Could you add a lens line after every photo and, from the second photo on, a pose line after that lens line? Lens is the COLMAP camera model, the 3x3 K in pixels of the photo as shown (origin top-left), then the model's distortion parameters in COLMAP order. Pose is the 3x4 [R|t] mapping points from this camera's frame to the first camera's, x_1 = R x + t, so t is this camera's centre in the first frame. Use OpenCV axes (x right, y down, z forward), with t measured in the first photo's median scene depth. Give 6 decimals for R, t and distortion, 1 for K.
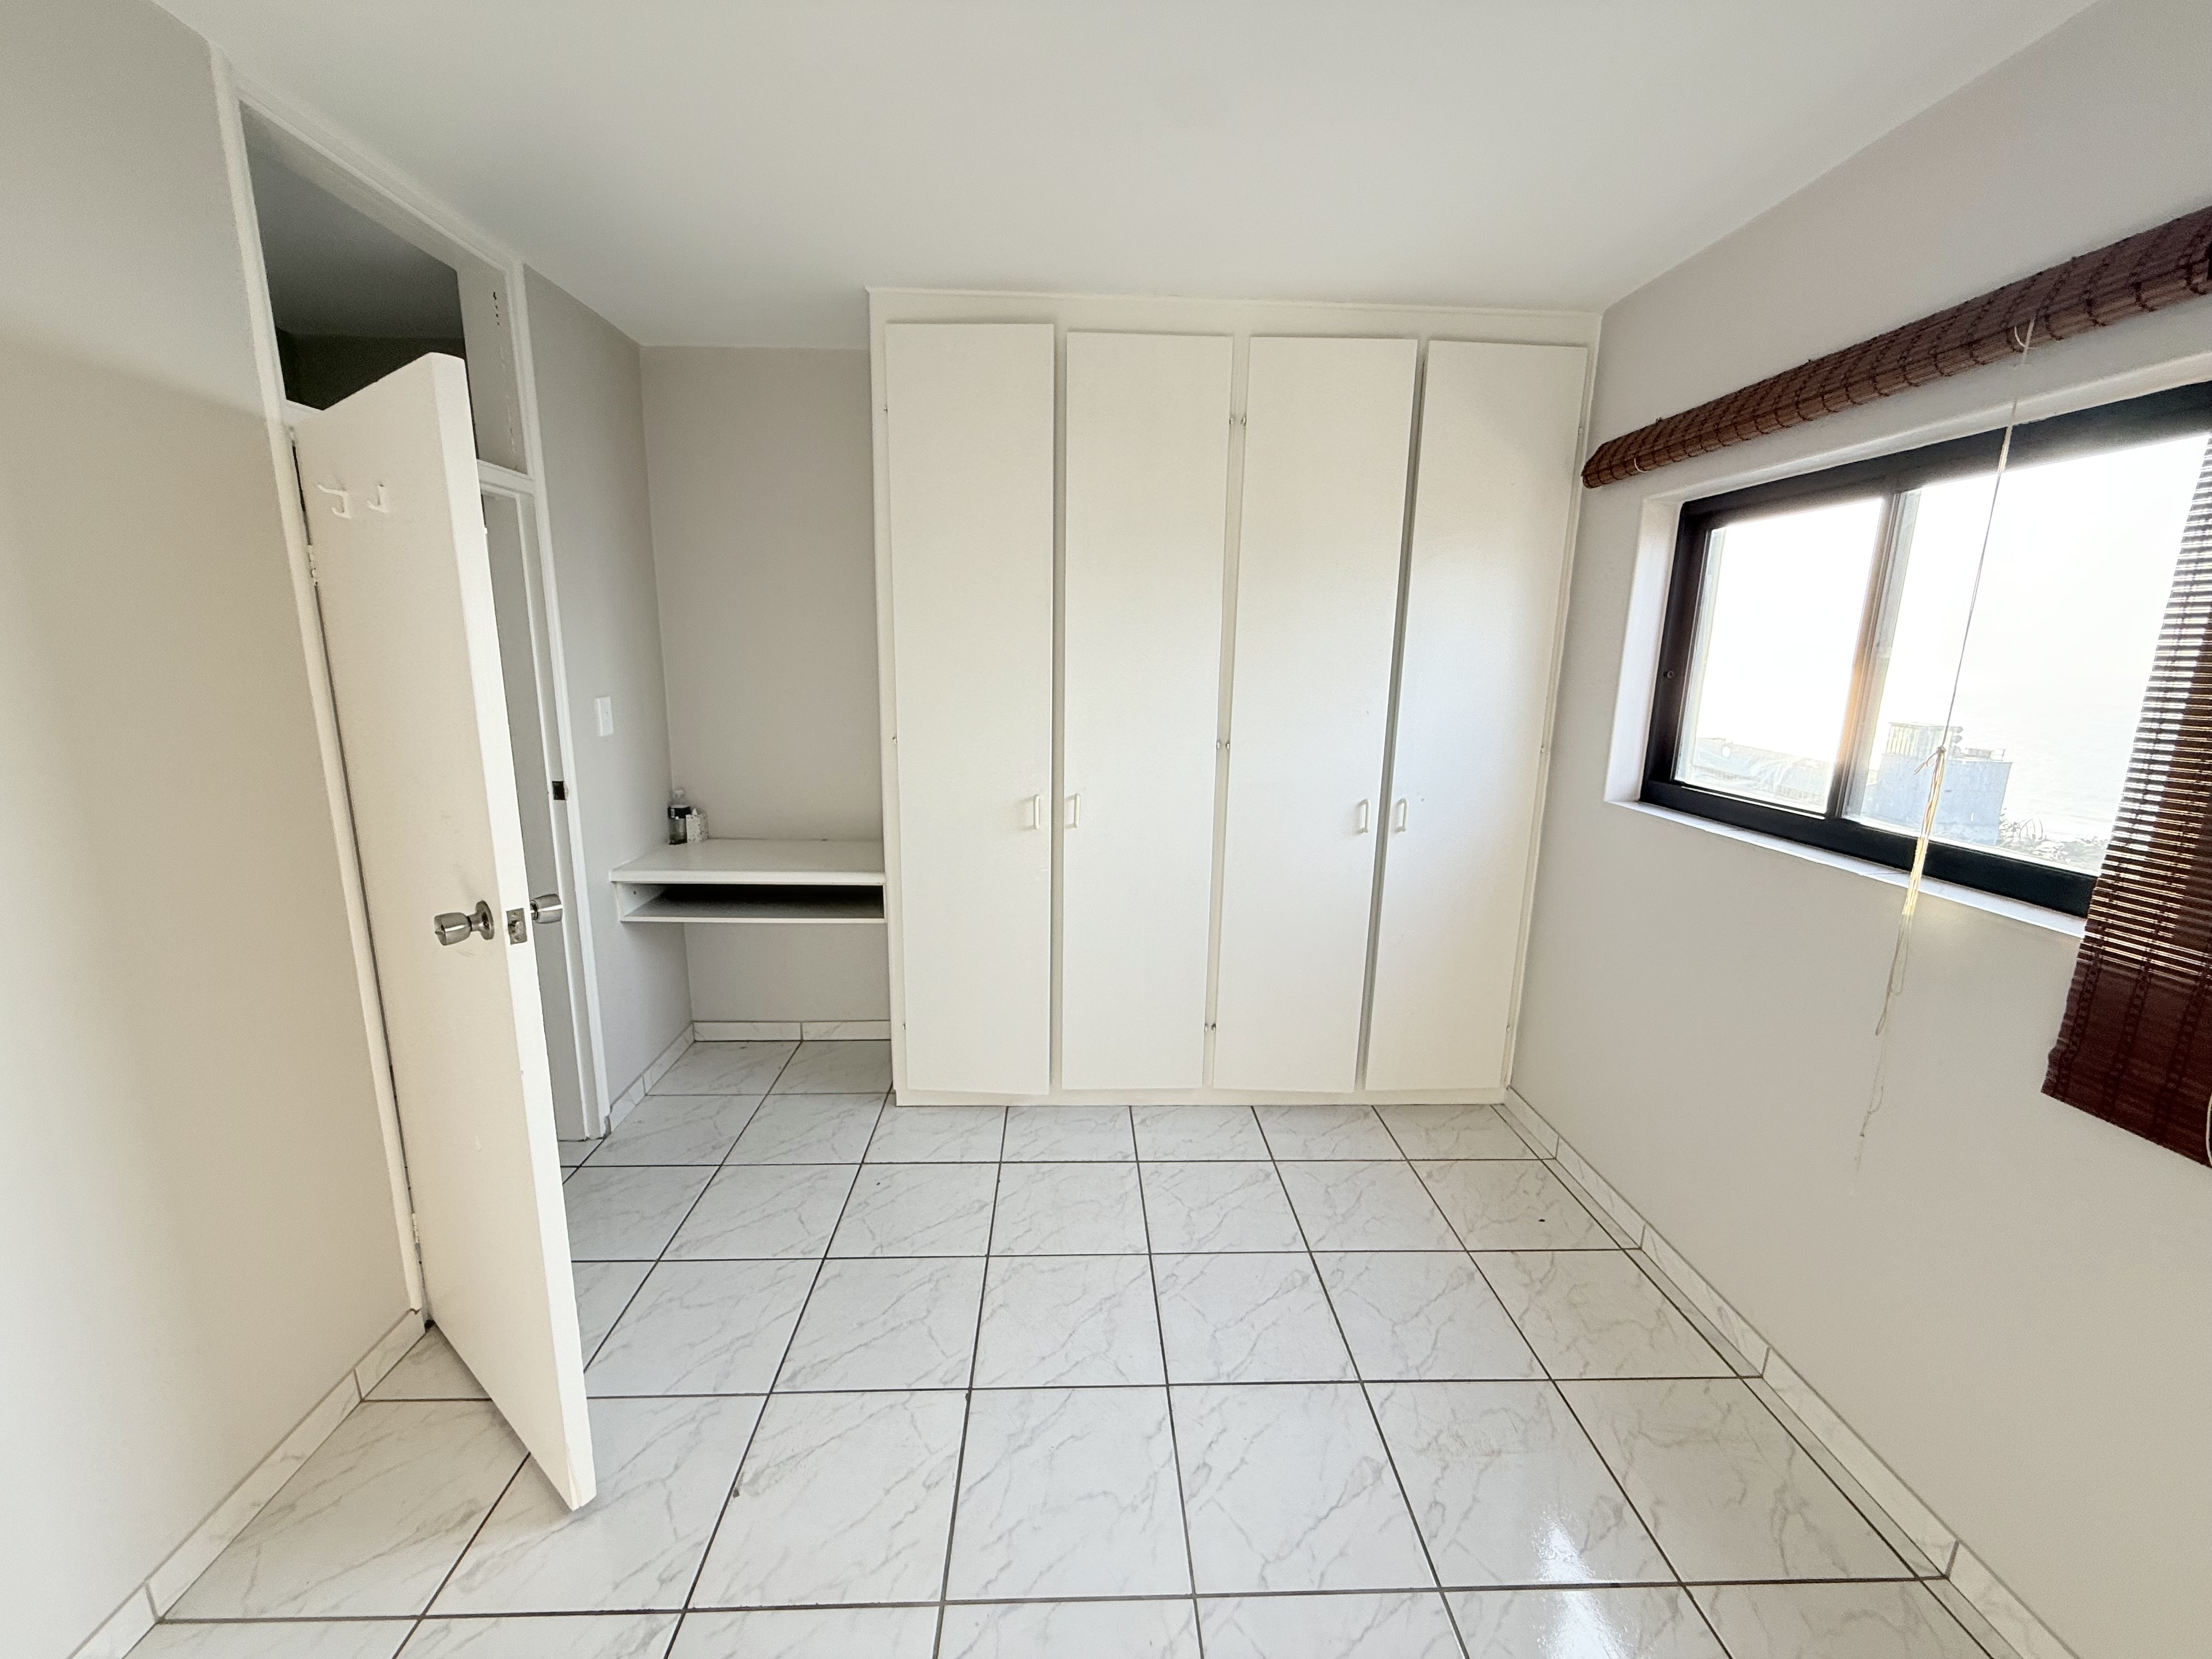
lens RADIAL K [[883.1, 0, 1098.2], [0, 883.1, 830.0], [0, 0, 1]] dist [0.001052, -0.000166]
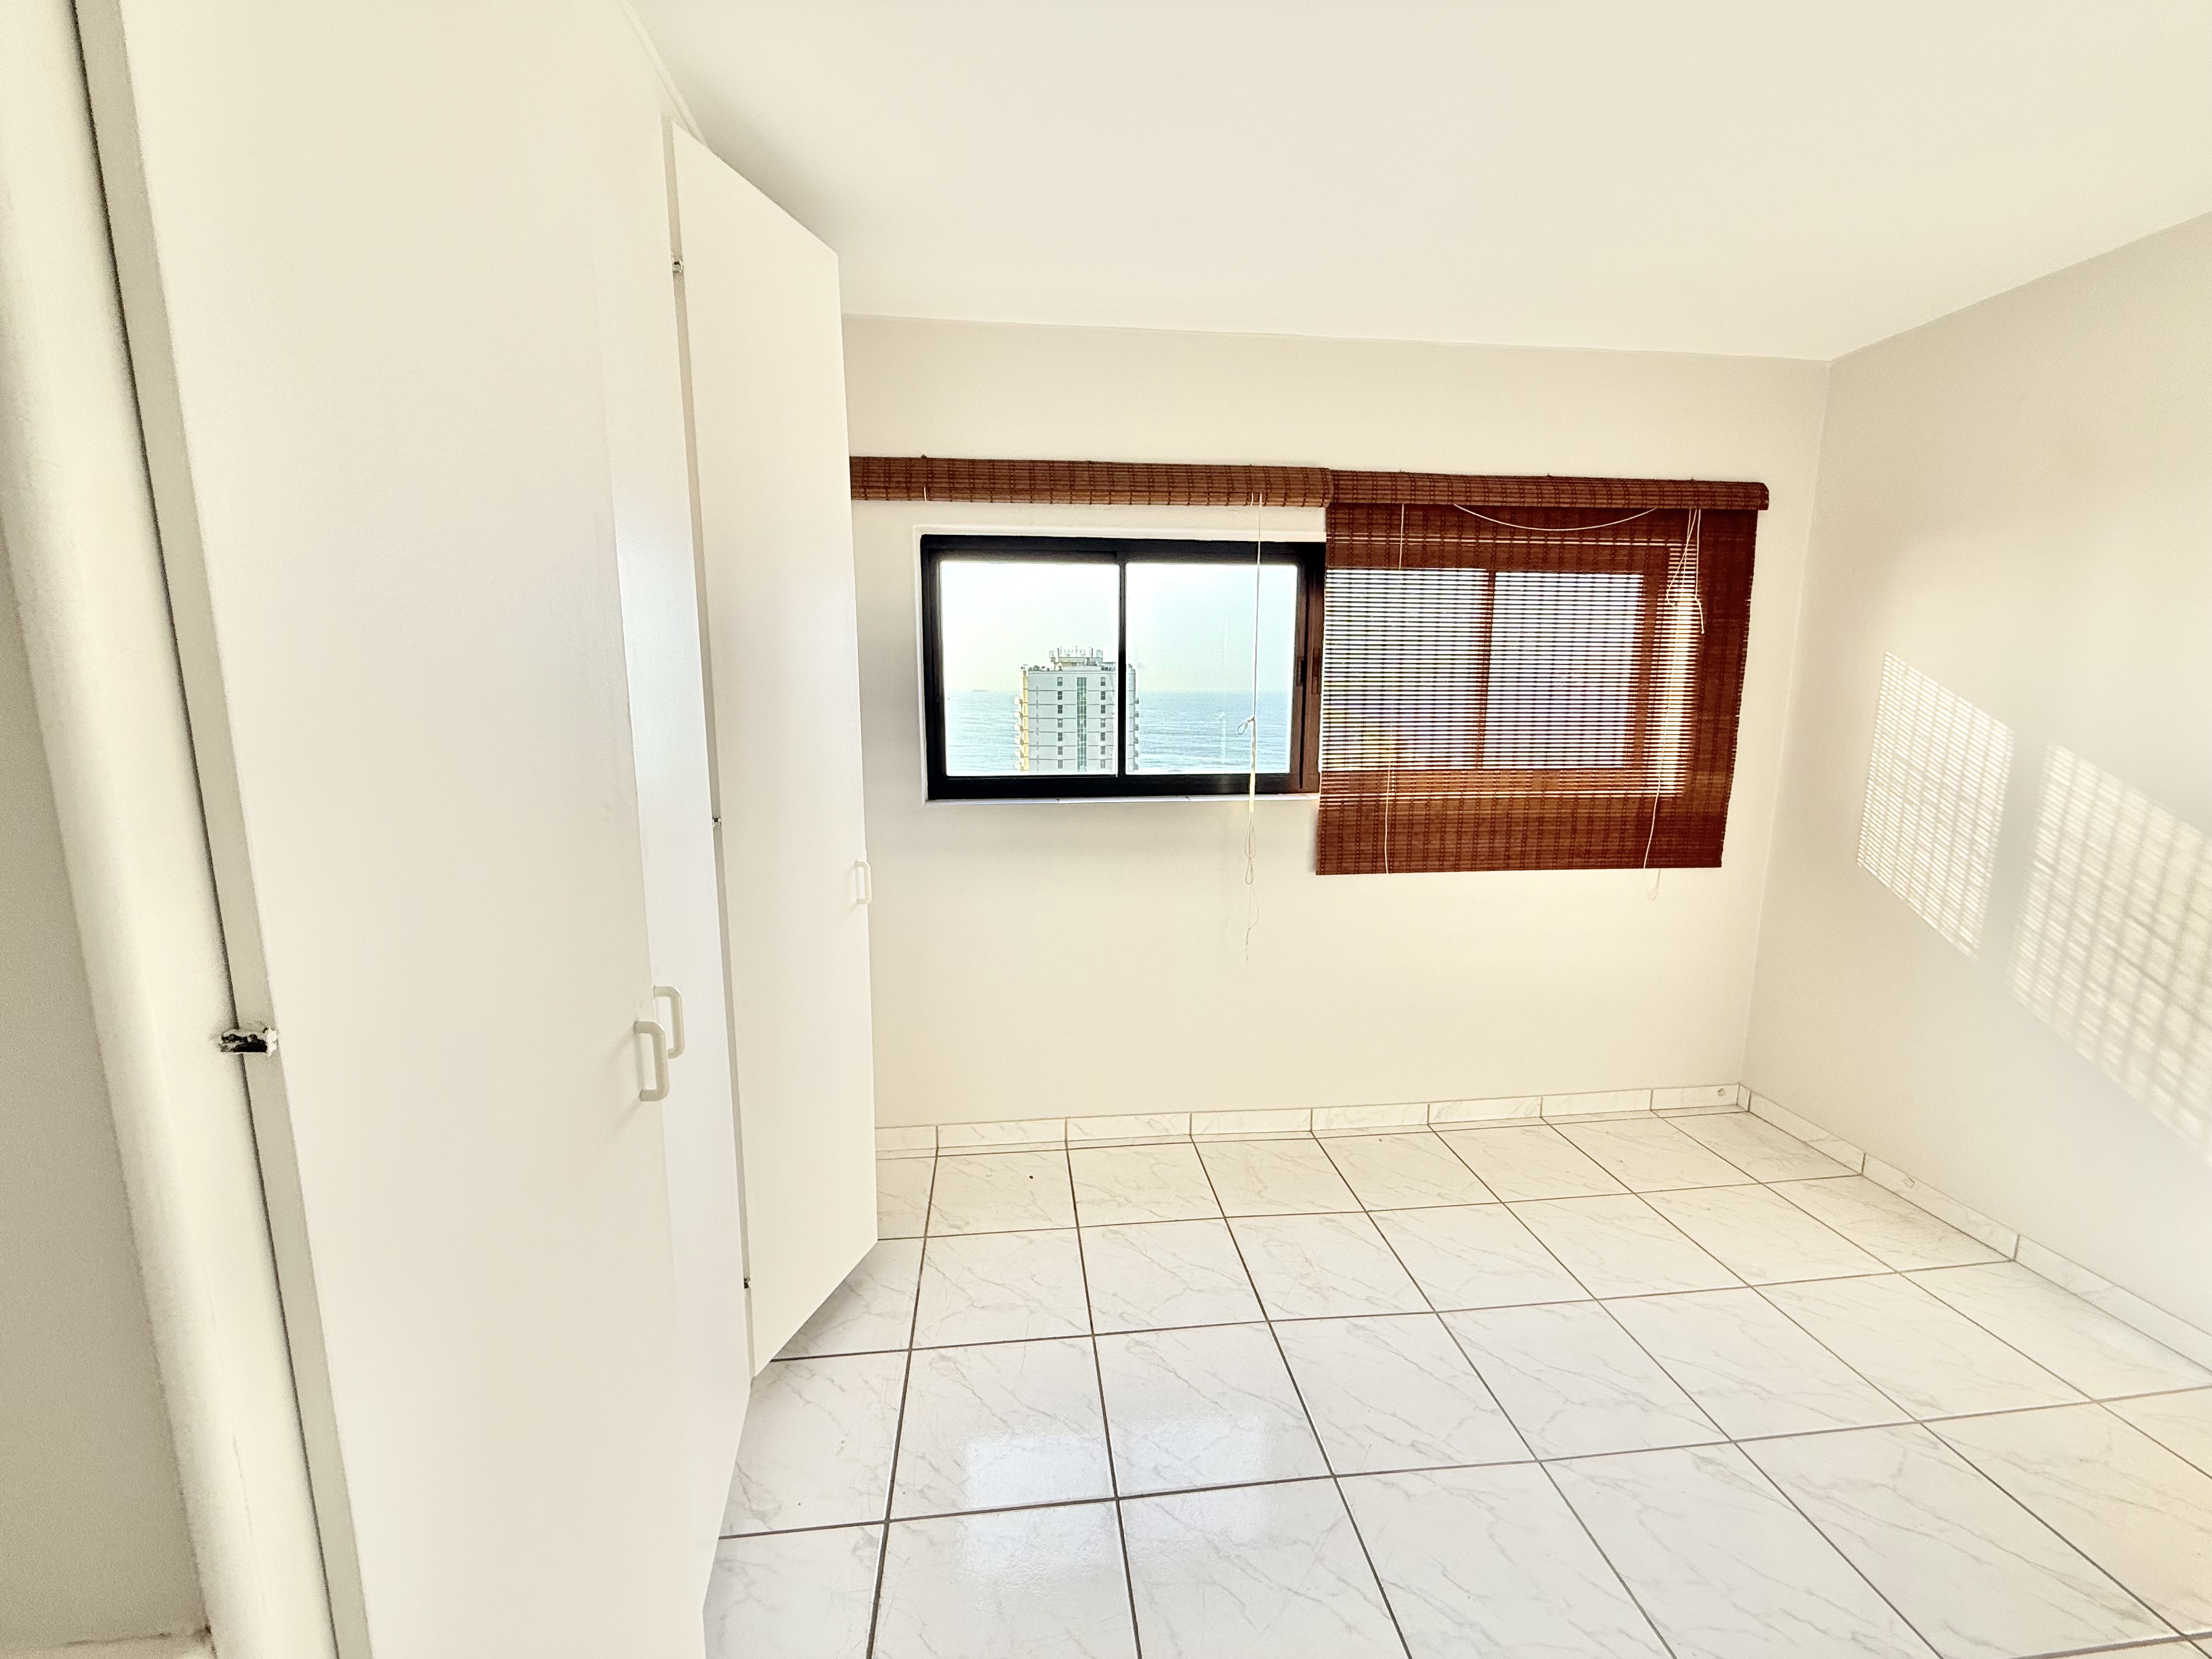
lens RADIAL K [[883.1, 0, 1098.2], [0, 883.1, 830.0], [0, 0, 1]] dist [0.001052, -0.000166]
pose [[-0.077895, -0.179388, 0.980690, -0.548981], [0.196505, 0.961619, 0.191508, -0.183787], [-0.977404, 0.207628, -0.039655, 0.932472]]
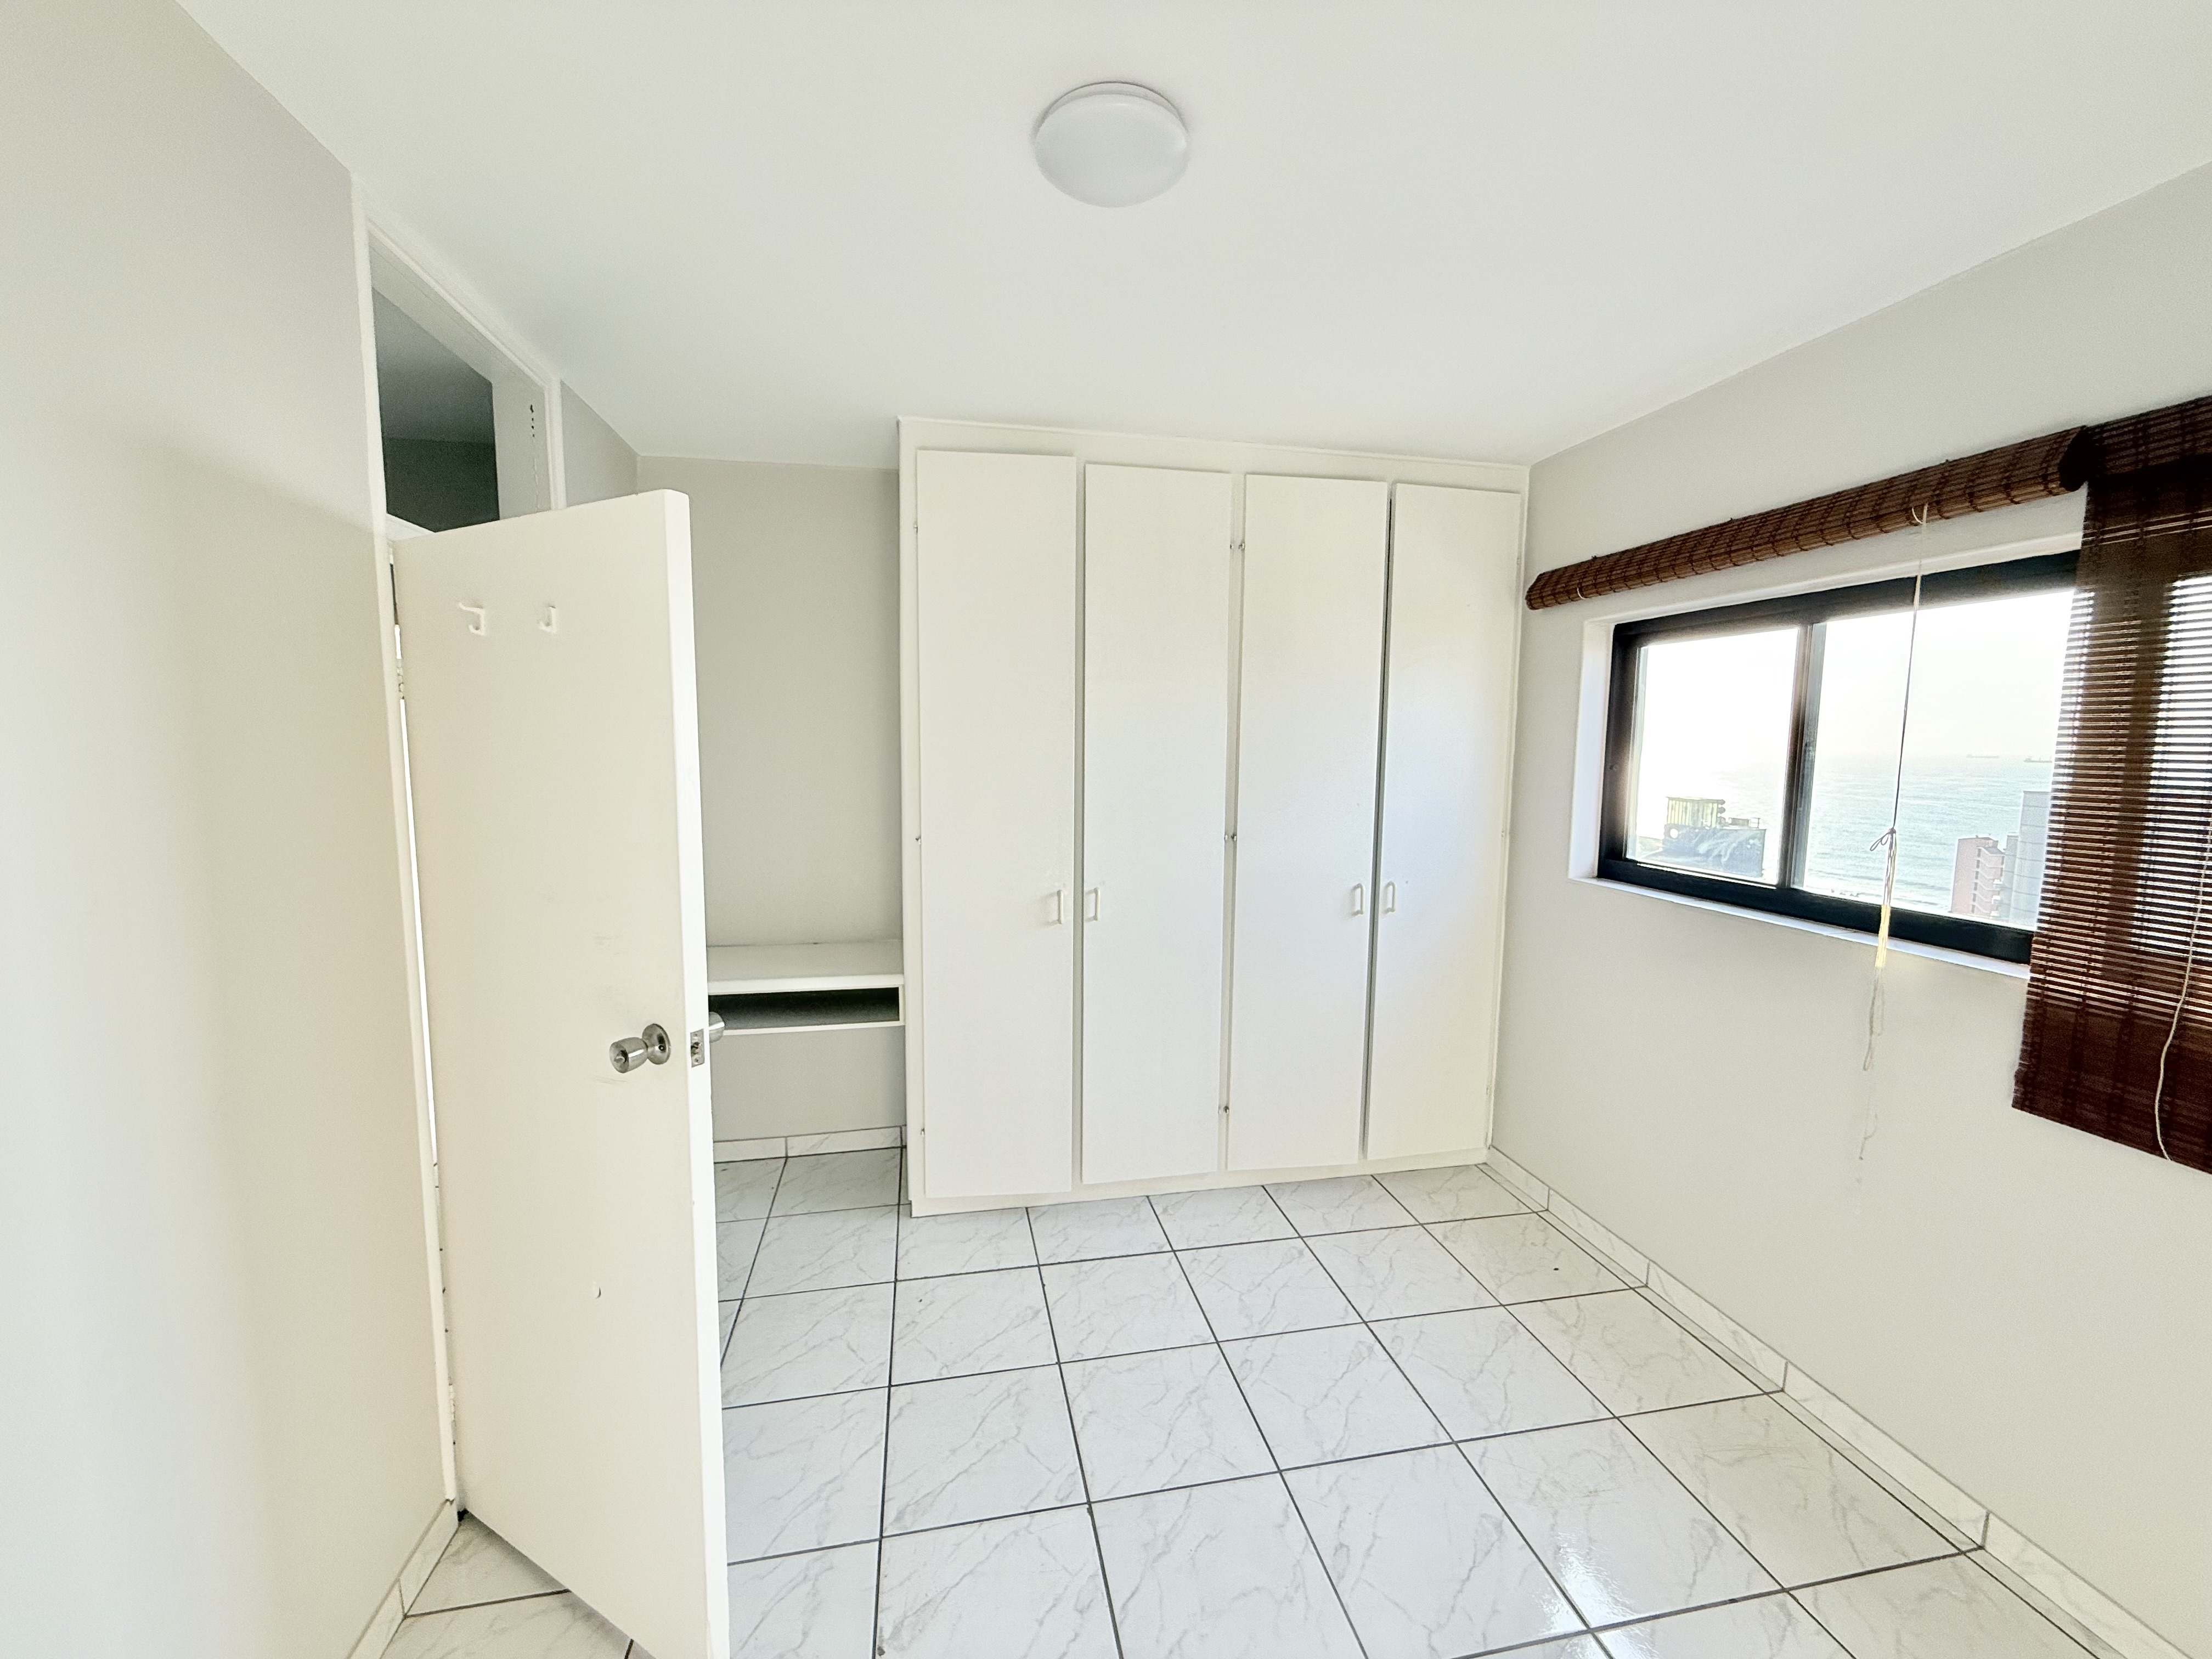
lens RADIAL K [[883.1, 0, 1098.2], [0, 883.1, 830.0], [0, 0, 1]] dist [0.001052, -0.000166]
pose [[0.987387, -0.024437, 0.156425, -0.220239], [0.039625, 0.994714, -0.094730, -0.012230], [-0.153283, 0.099733, 0.983137, -0.030505]]
